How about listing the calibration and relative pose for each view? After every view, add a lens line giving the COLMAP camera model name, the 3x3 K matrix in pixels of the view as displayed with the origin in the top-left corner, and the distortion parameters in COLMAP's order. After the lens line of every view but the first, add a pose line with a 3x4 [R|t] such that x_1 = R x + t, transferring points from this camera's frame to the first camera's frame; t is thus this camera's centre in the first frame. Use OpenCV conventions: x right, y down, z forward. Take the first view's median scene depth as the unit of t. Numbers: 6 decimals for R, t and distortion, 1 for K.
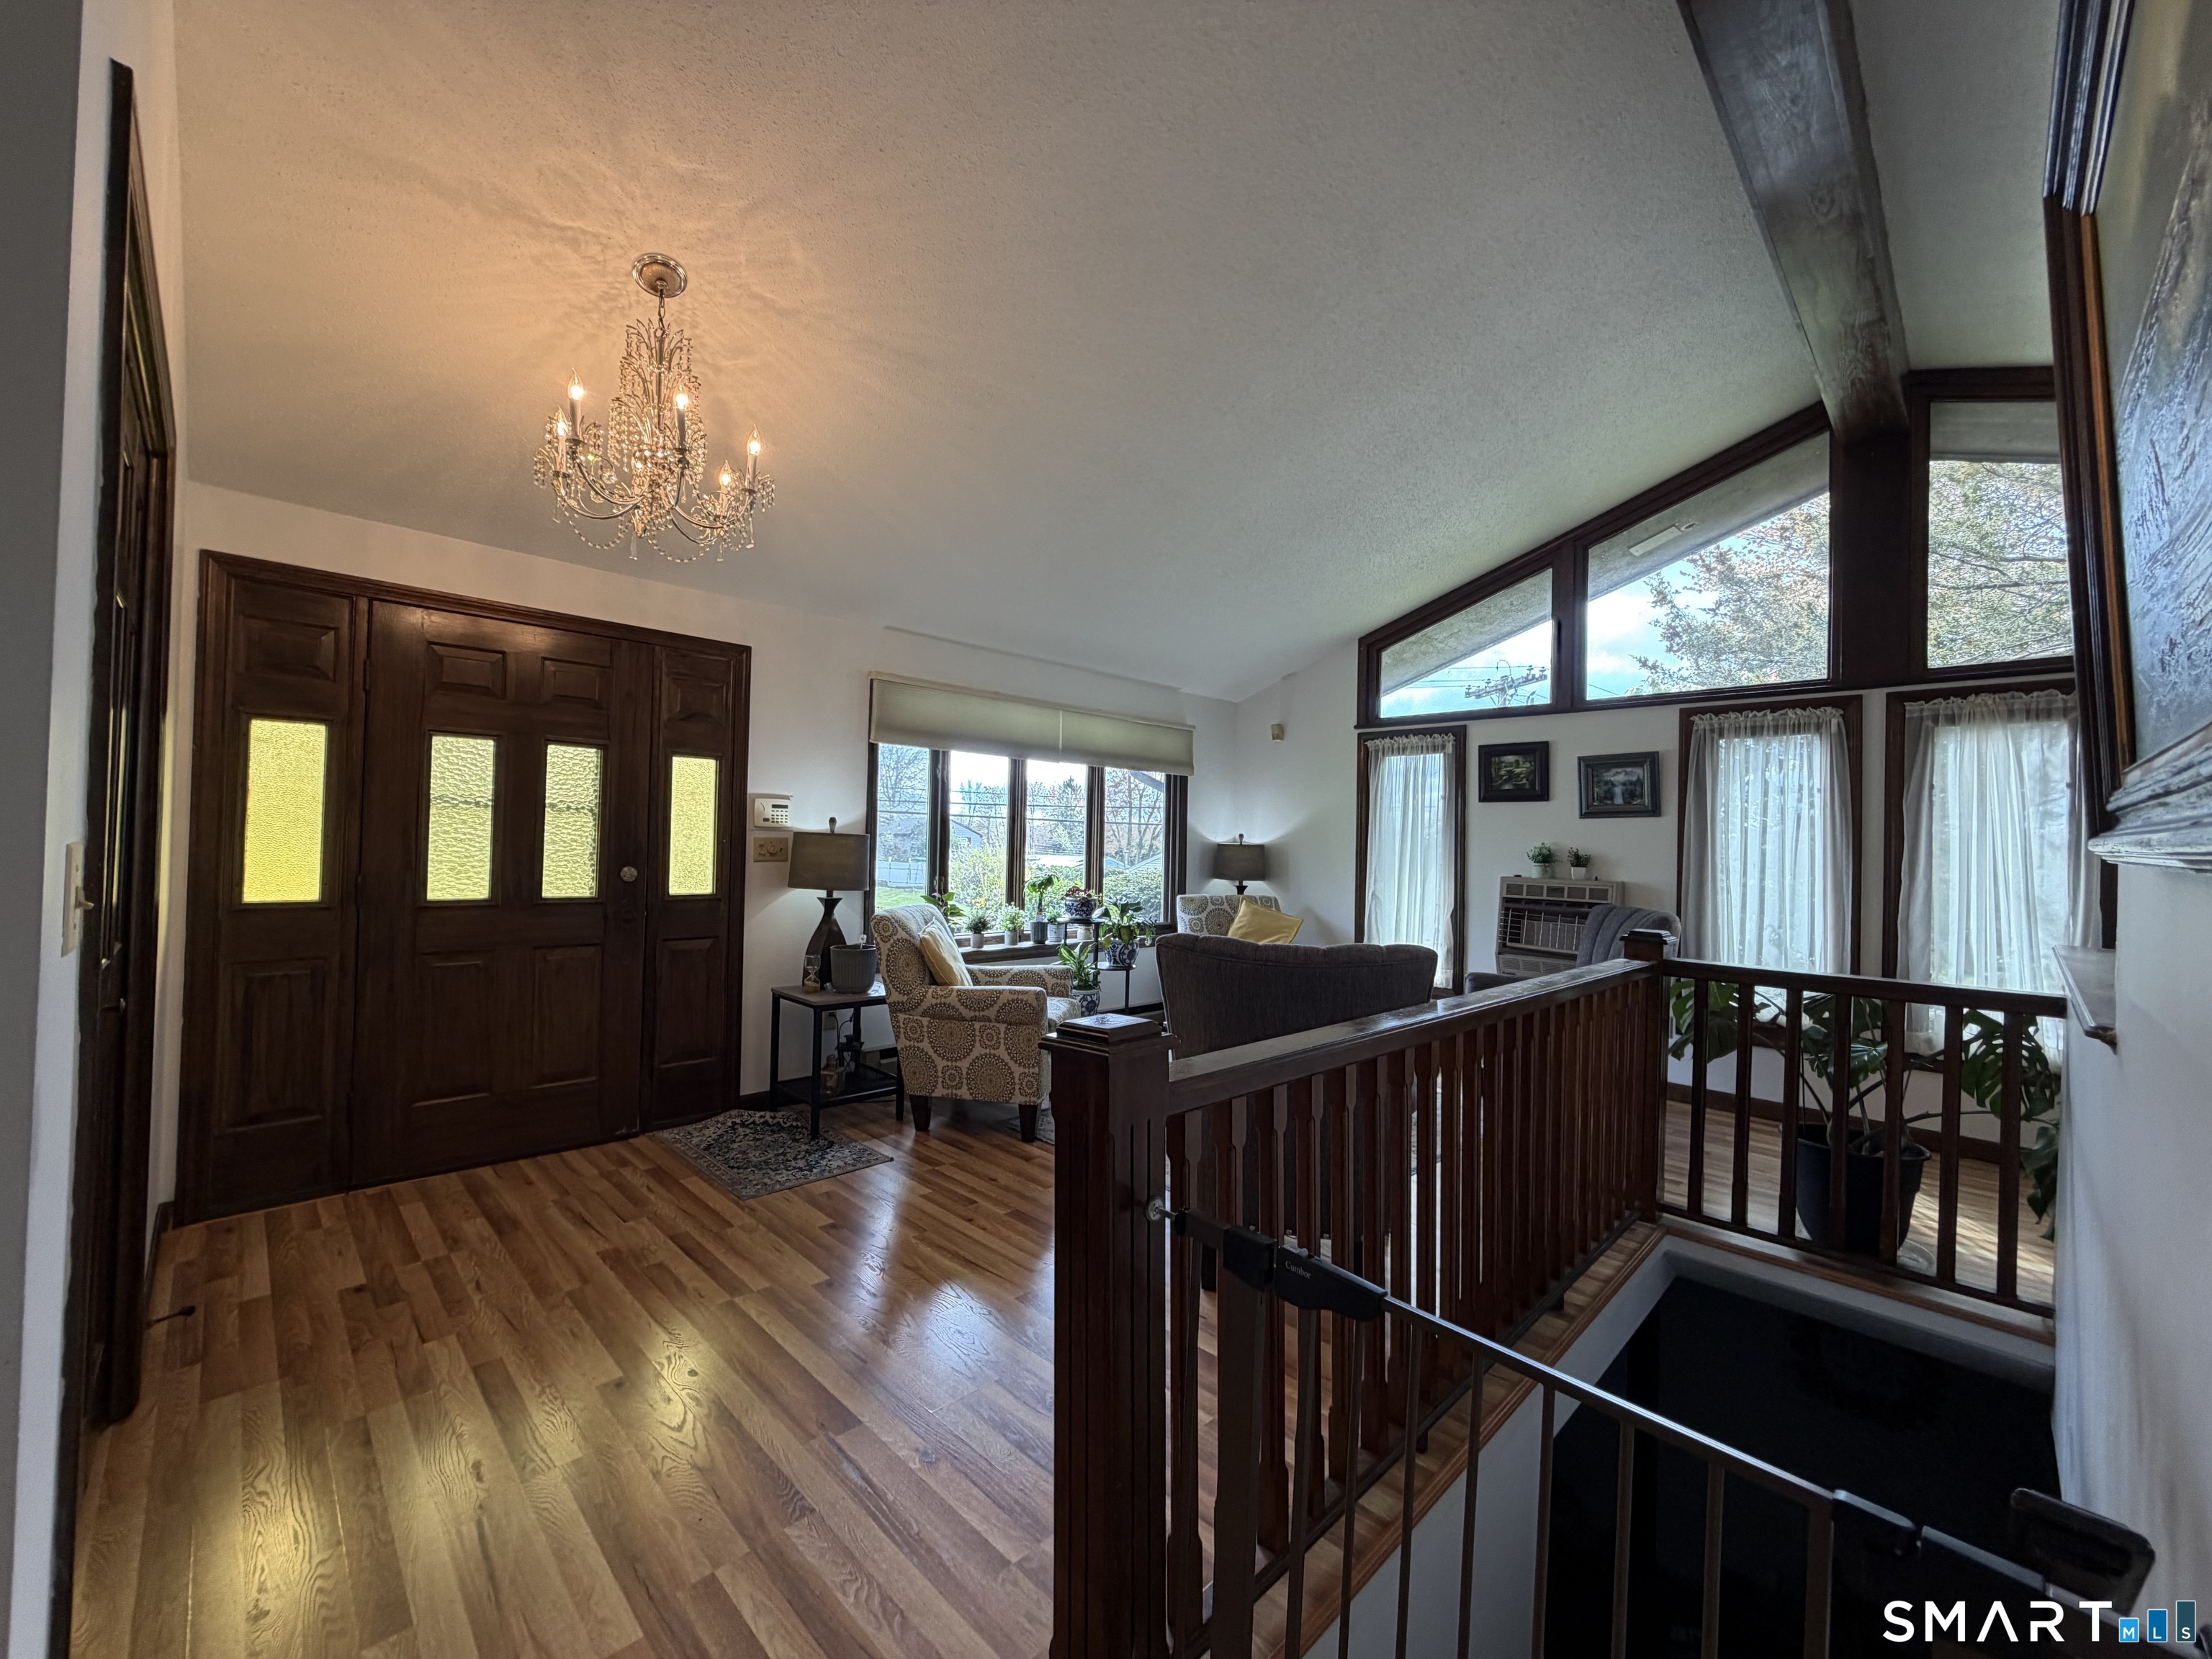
lens RADIAL K [[880.9, 0, 1089.3], [0, 880.9, 818.2], [0, 0, 1]] dist [-0.000576, 0.000182]
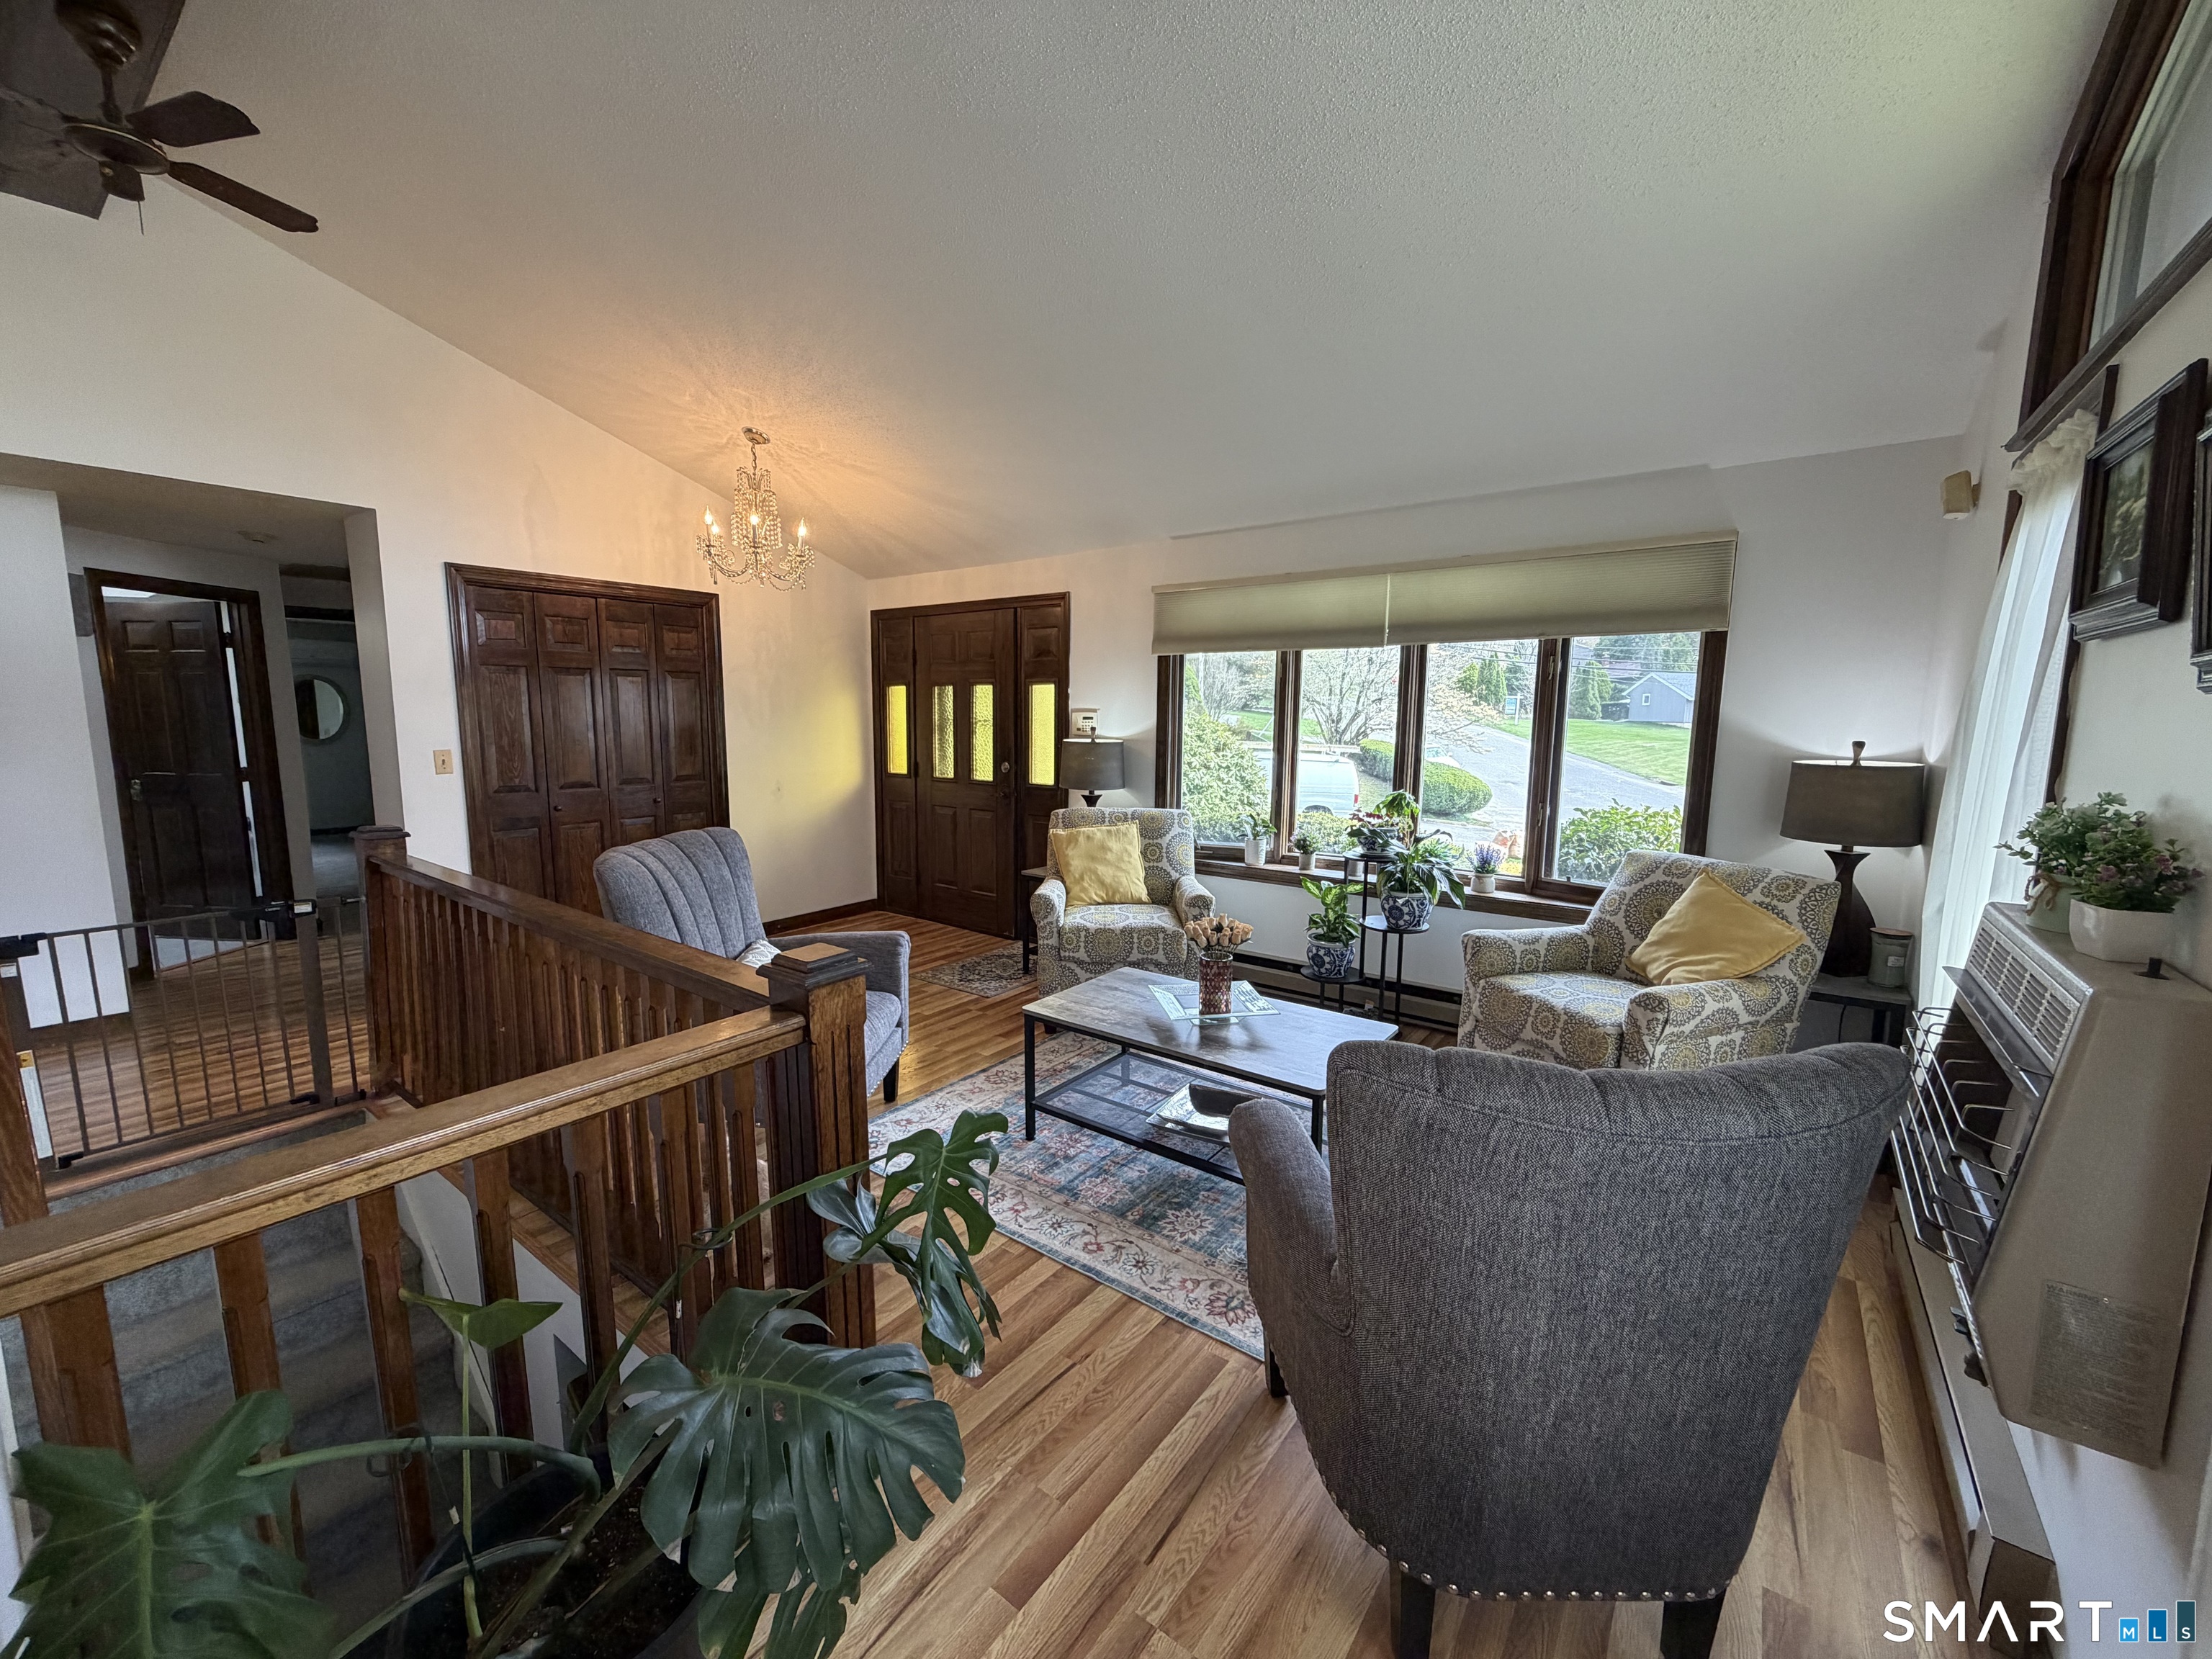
lens RADIAL K [[880.9, 0, 1108.7], [0, 880.9, 831.0], [0, 0, 1]] dist [-0.000576, 0.000182]
pose [[0.159738, 0.106711, -0.981375, 0.737198], [0.021765, 0.993518, 0.111574, 0.004718], [0.986919, -0.039182, 0.156380, 0.694661]]
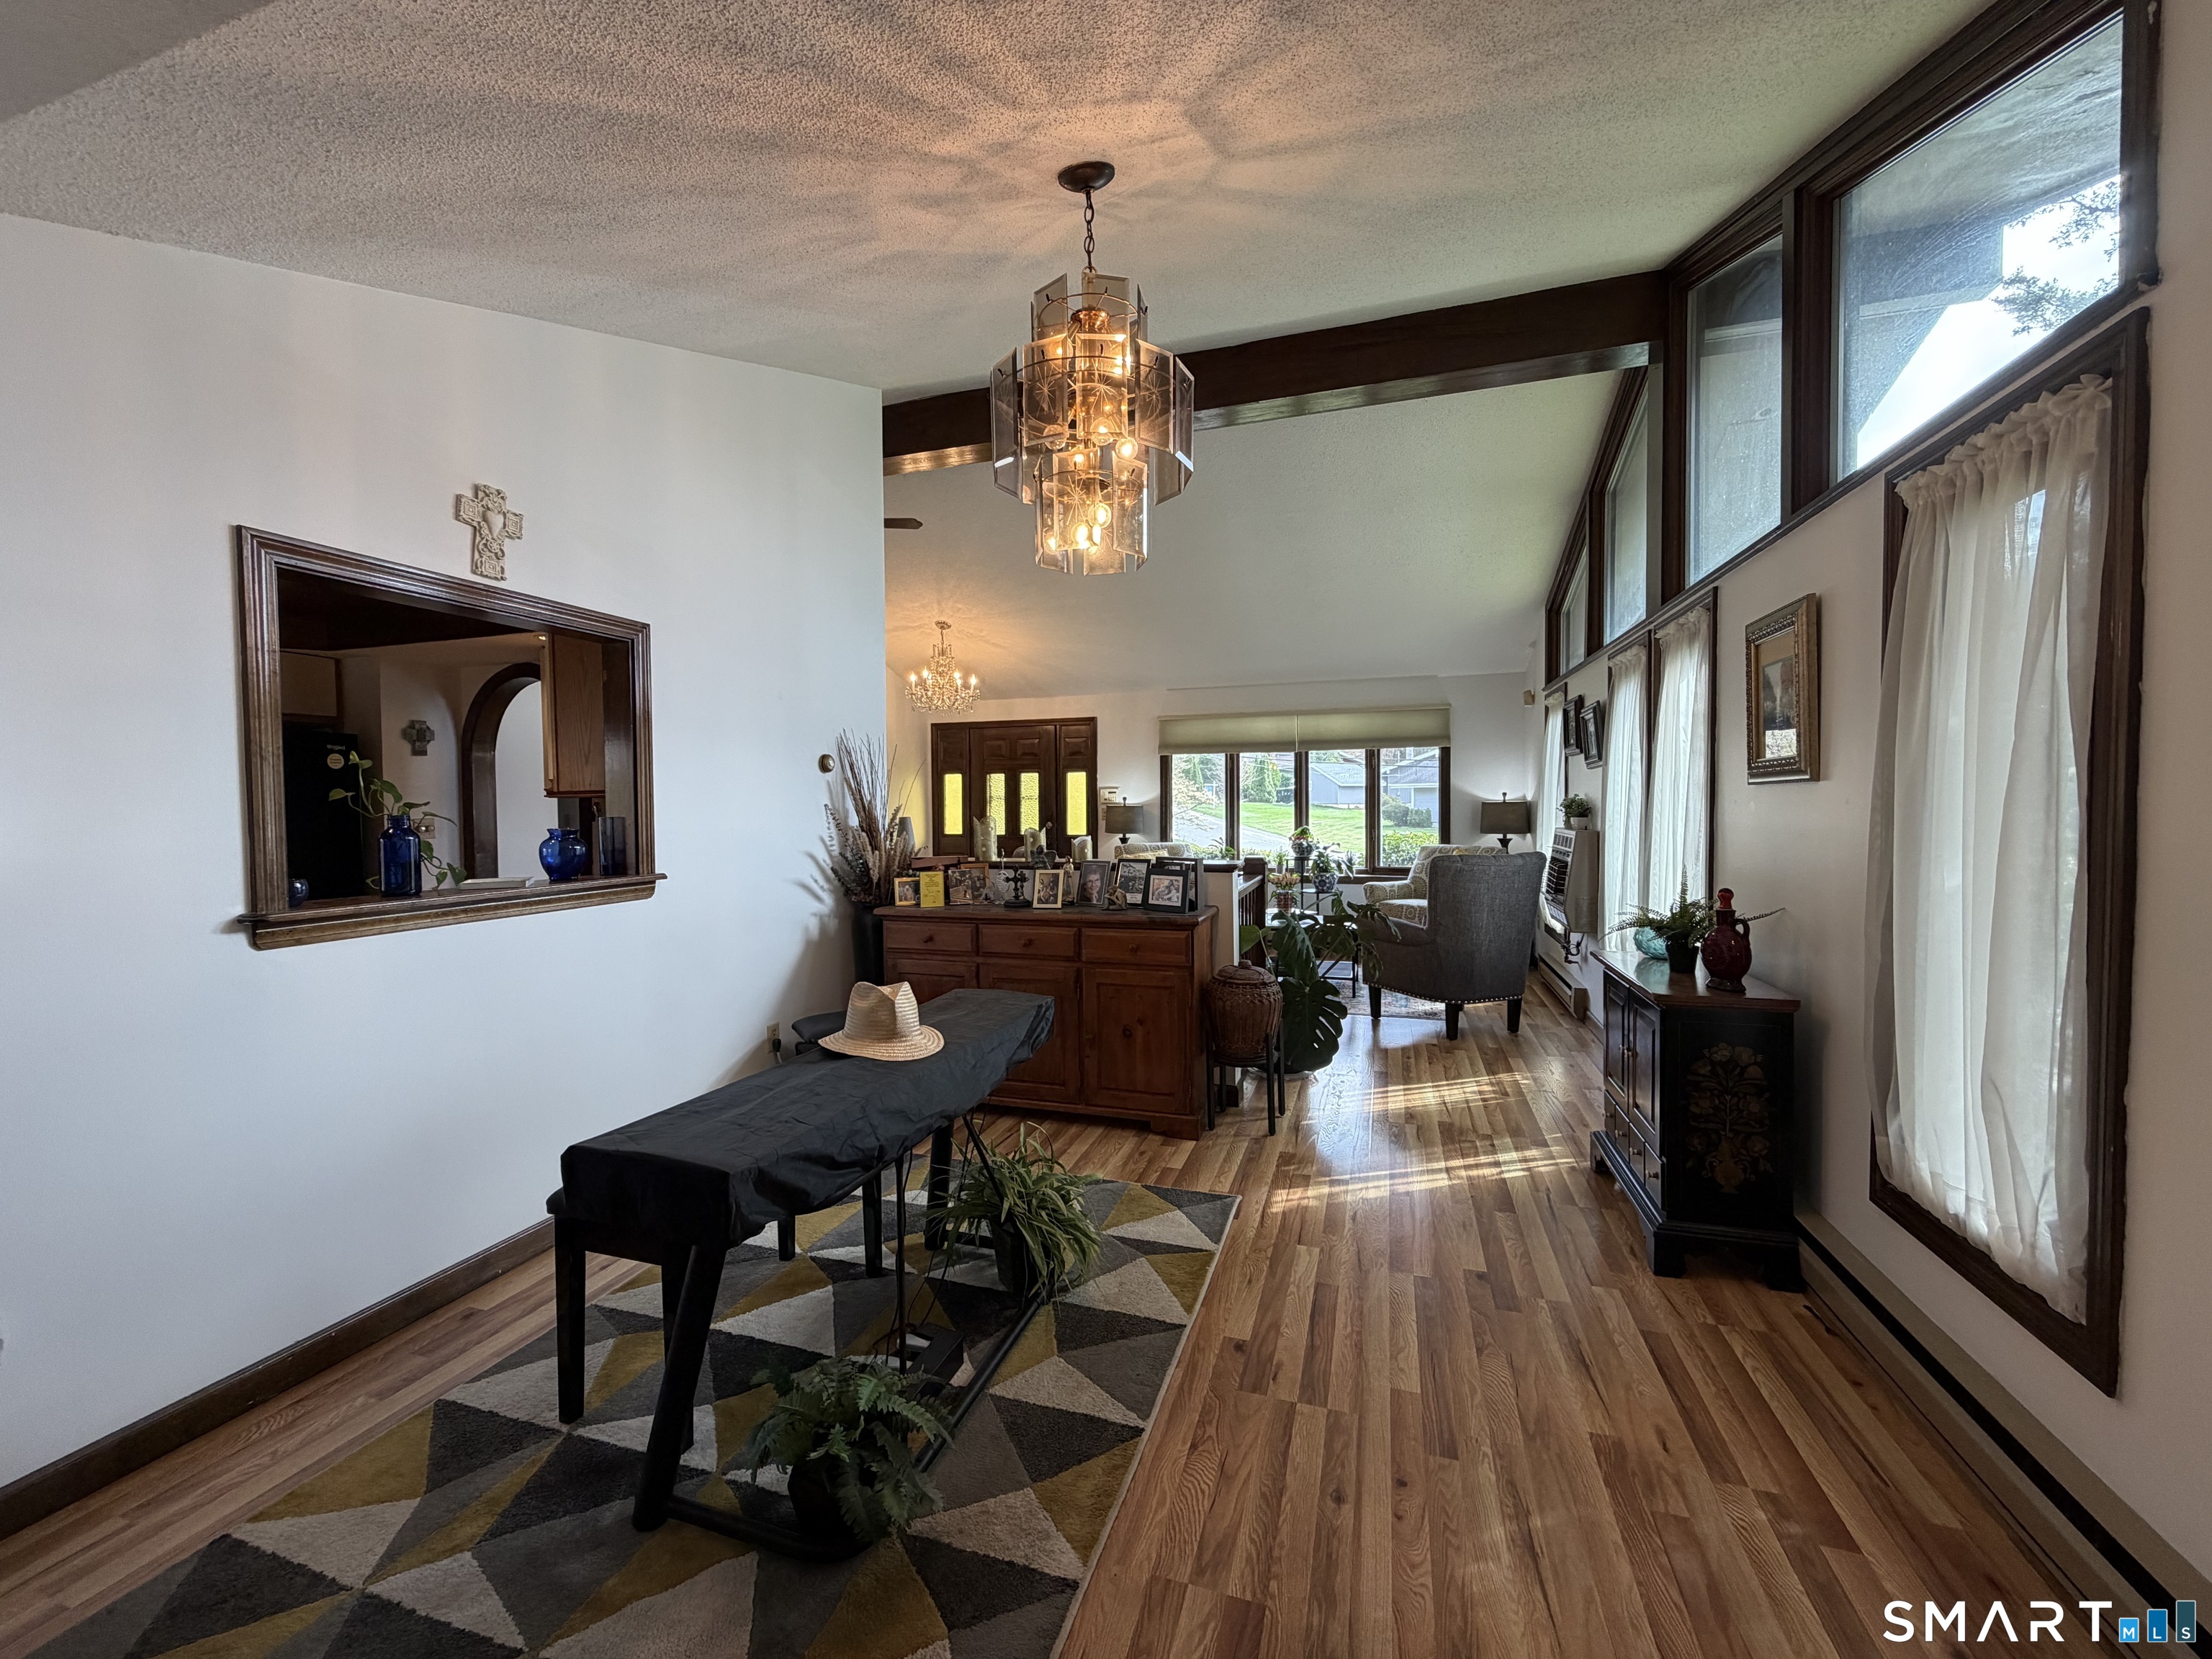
lens RADIAL K [[880.9, 0, 1103.5], [0, 880.9, 826.8], [0, 0, 1]] dist [-0.000576, 0.000182]
pose [[0.470242, -0.007105, -0.882509, 1.200756], [0.043382, 0.998945, 0.015074, 0.027858], [0.881471, -0.045373, 0.470054, 0.018879]]
